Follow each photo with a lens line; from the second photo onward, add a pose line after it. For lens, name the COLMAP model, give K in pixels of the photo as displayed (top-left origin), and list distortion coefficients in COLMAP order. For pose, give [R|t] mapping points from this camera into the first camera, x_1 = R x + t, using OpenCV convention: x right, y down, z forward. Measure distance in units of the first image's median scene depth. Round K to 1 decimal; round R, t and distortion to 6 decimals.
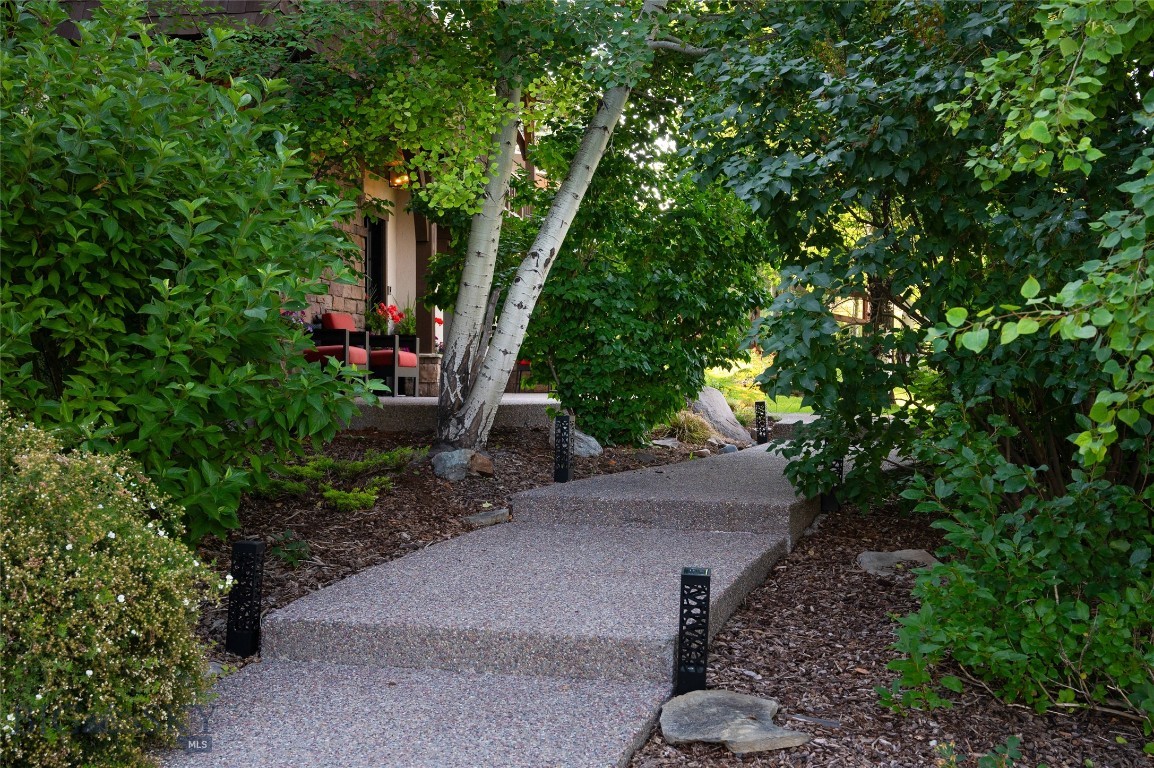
lens RADIAL K [[1206.3, 0, 591.1], [0, 1206.3, 339.6], [0, 0, 1]] dist [-0.006790, 0.000000]
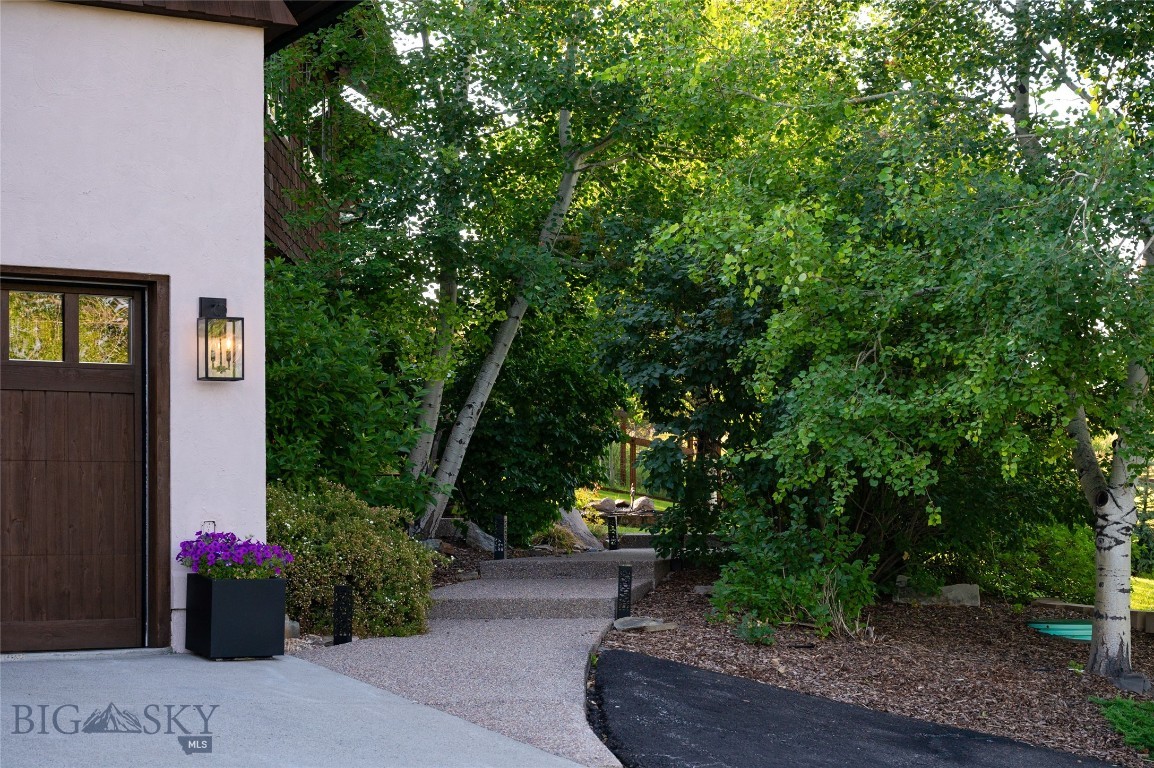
lens RADIAL K [[1792.7, 0, 576.8], [0, 1792.7, 384.4], [0, 0, 1]] dist [-0.000272, 0.000000]
pose [[0.986889, 0.003489, 0.161363, -0.433066], [0.004807, 0.998688, -0.050989, 0.021137], [-0.161329, 0.051096, 0.985577, -1.828428]]
